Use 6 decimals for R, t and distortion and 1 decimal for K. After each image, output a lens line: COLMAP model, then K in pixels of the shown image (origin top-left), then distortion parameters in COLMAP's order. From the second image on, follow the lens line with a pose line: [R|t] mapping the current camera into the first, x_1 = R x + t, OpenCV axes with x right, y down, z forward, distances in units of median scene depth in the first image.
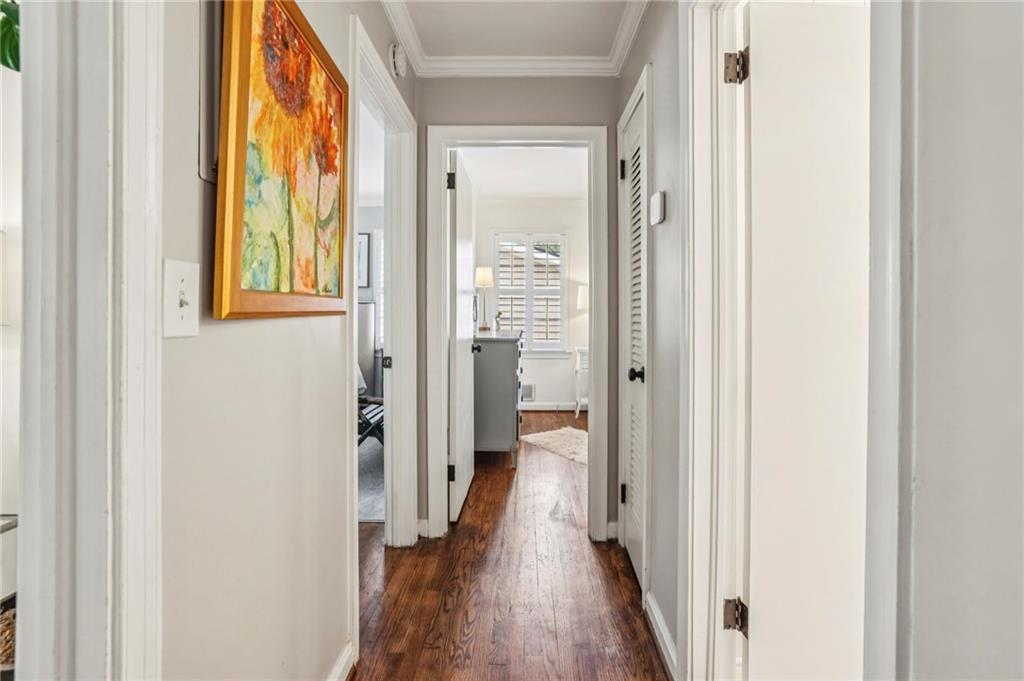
lens RADIAL K [[509.4, 0, 518.7], [0, 509.4, 310.2], [0, 0, 1]] dist [-0.001498, -0.000071]
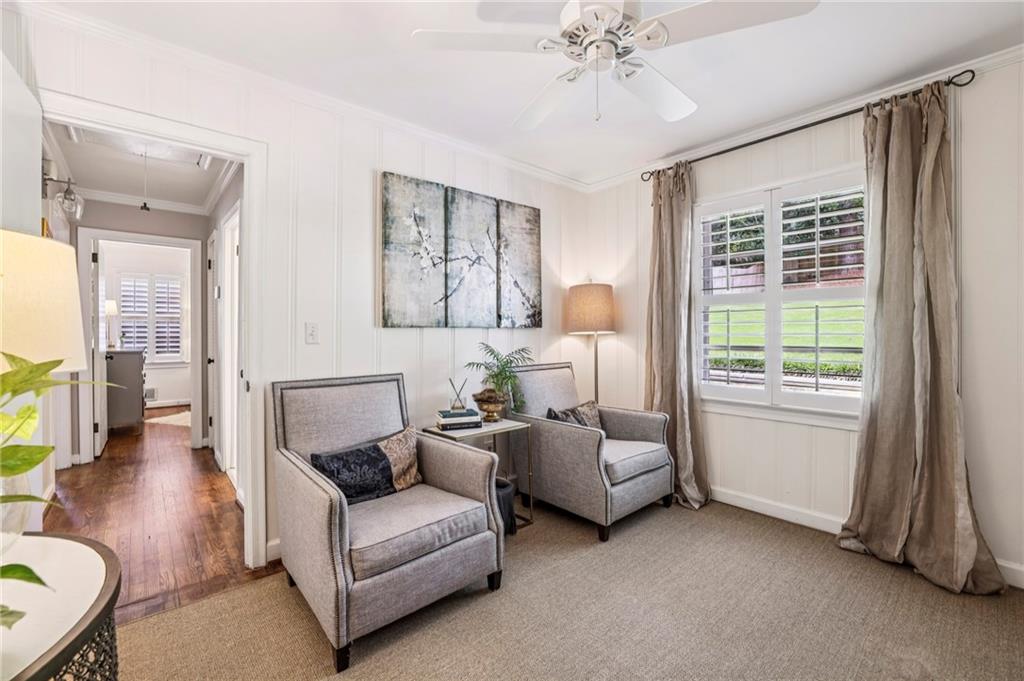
lens RADIAL K [[445.9, 0, 517.9], [0, 445.9, 334.6], [0, 0, 1]] dist [-0.025660, 0.003858]
pose [[0.753689, -0.004091, 0.657219, -0.025165], [-0.002463, 0.999956, 0.009049, -0.011729], [-0.657227, -0.008439, 0.753646, -1.063766]]
